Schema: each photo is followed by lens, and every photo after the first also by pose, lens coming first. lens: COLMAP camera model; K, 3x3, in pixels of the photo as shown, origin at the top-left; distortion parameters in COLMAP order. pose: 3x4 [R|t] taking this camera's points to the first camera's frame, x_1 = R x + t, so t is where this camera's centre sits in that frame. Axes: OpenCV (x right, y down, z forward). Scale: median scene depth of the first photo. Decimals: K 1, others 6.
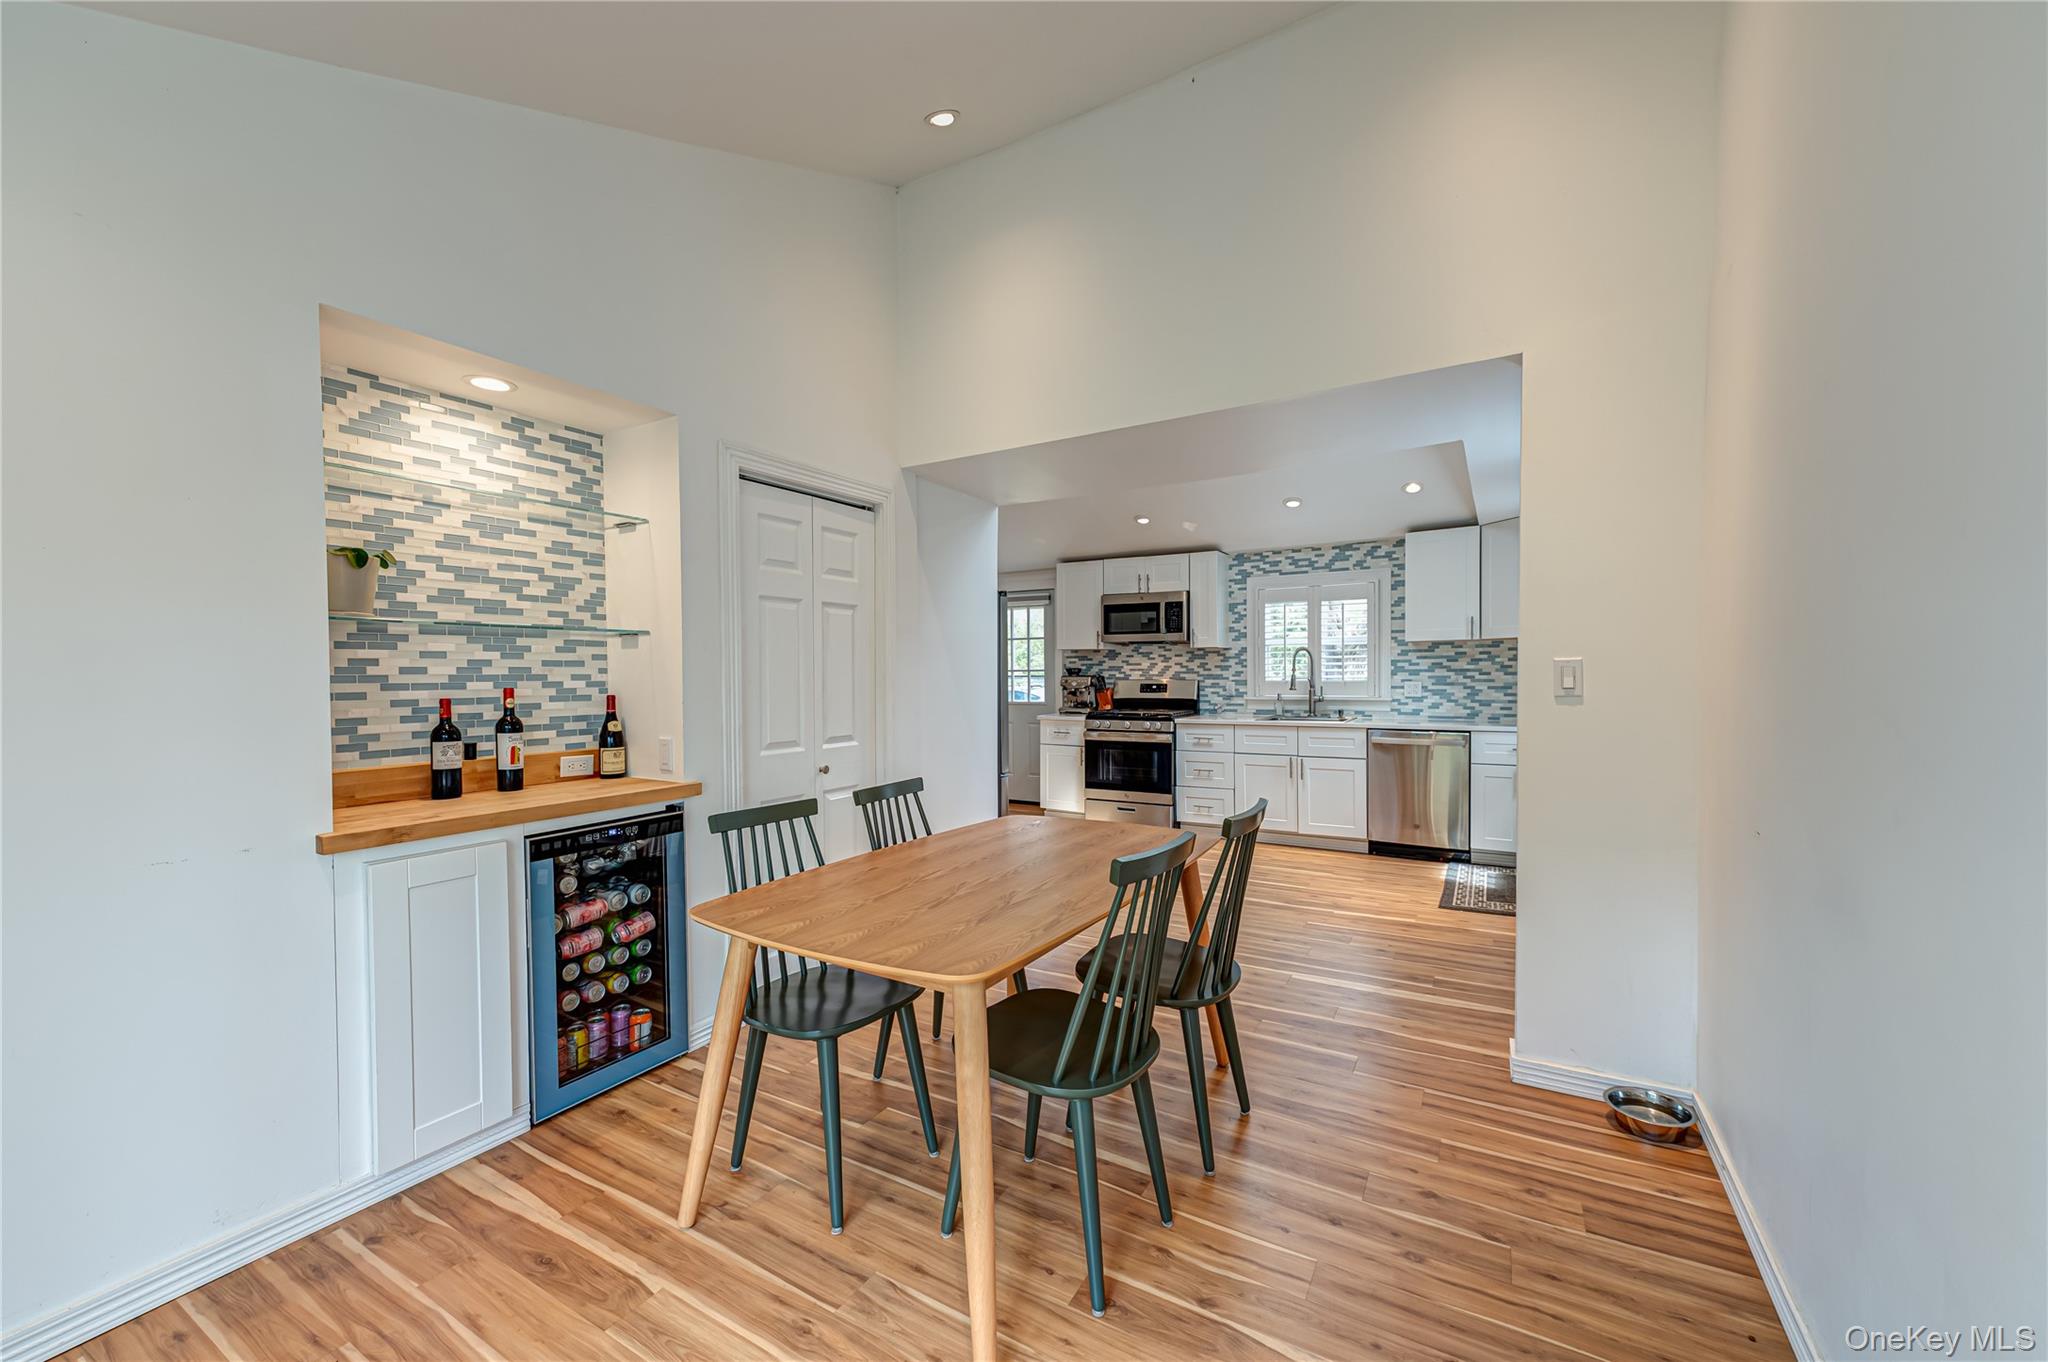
lens RADIAL K [[791.7, 0, 1028.3], [0, 791.7, 689.0], [0, 0, 1]] dist [0.013385, 0.000282]
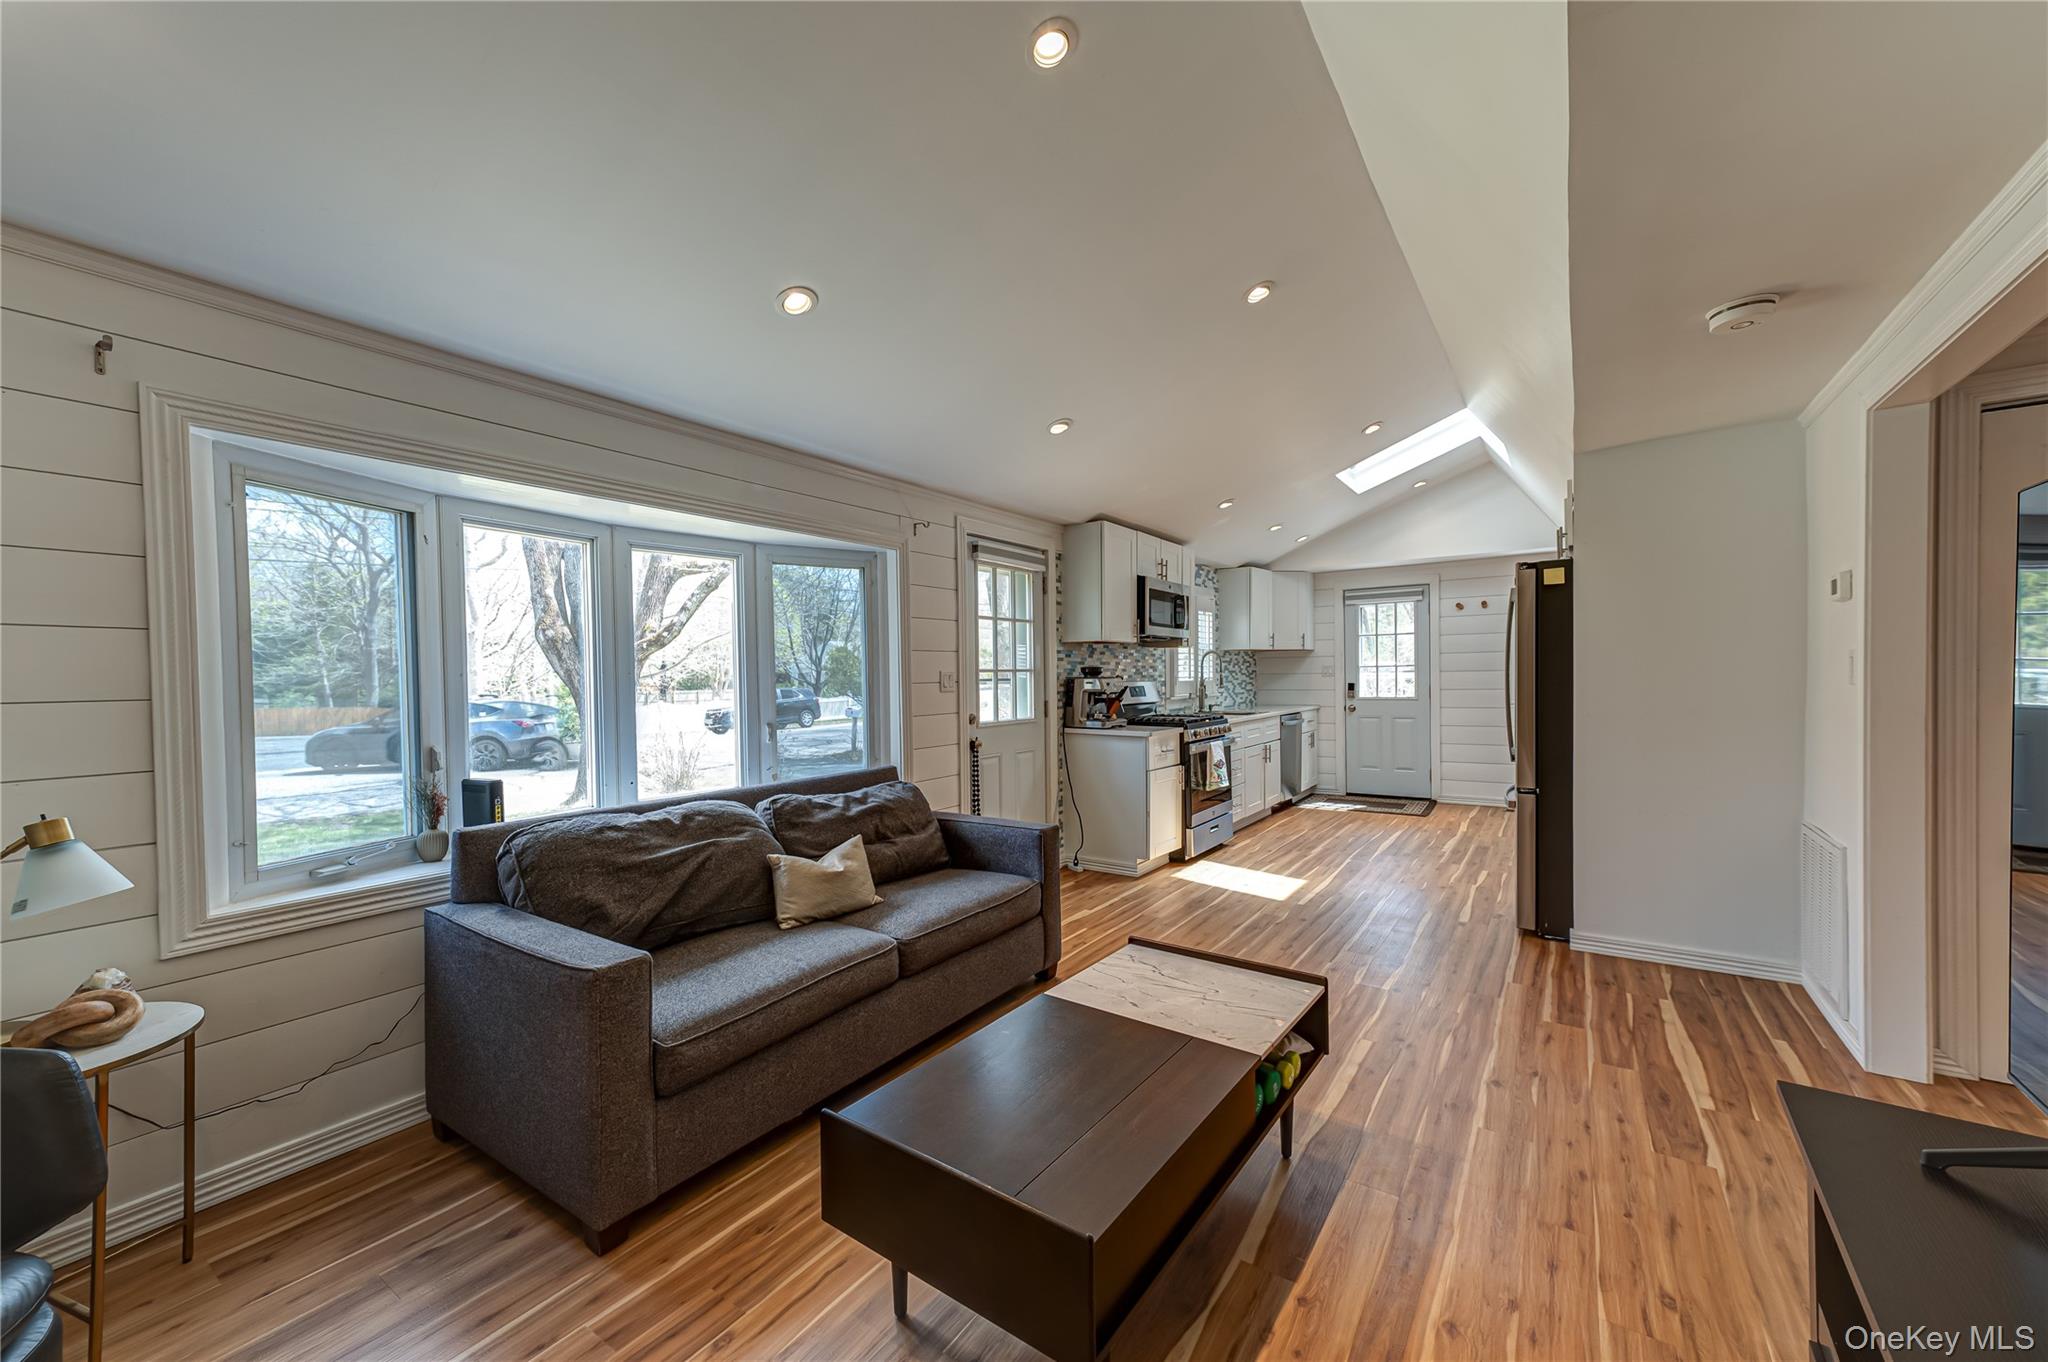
lens RADIAL K [[791.7, 0, 1025.2], [0, 791.7, 687.1], [0, 0, 1]] dist [0.013385, 0.000282]
pose [[0.065726, -0.010748, 0.997780, -0.759429], [0.034100, 0.999382, 0.008519, -0.018251], [-0.997255, 0.033465, 0.066052, 1.137845]]
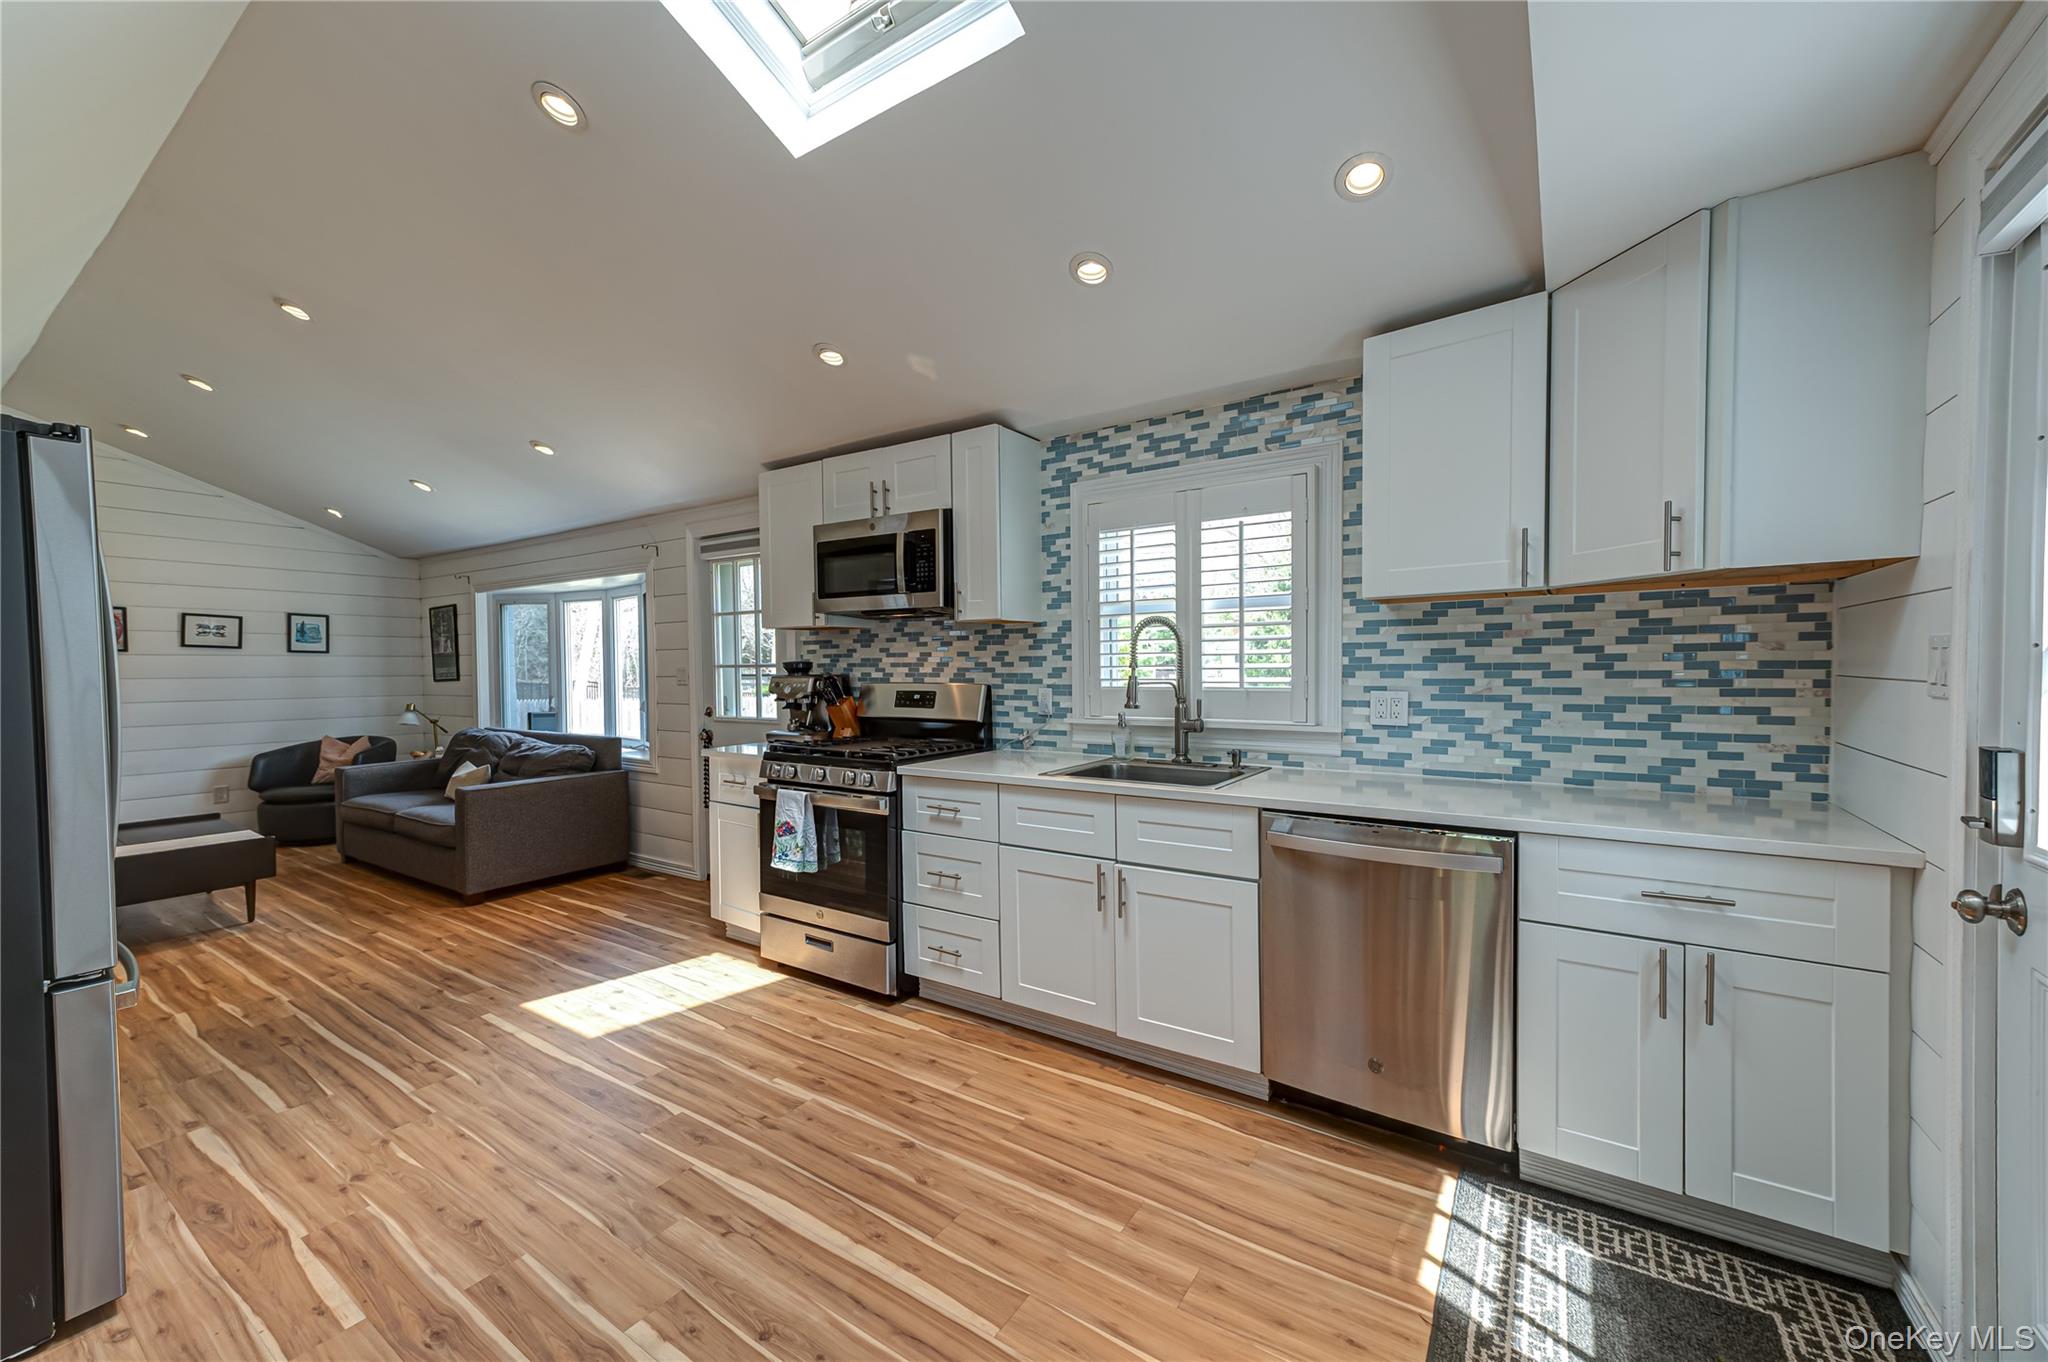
lens RADIAL K [[791.7, 0, 1030.5], [0, 791.7, 688.1], [0, 0, 1]] dist [0.013385, 0.000282]
pose [[0.998672, 0.000971, -0.051517, 0.281855], [-0.000630, 0.999978, 0.006622, -0.012880], [0.051522, -0.006581, 0.998650, 0.500856]]
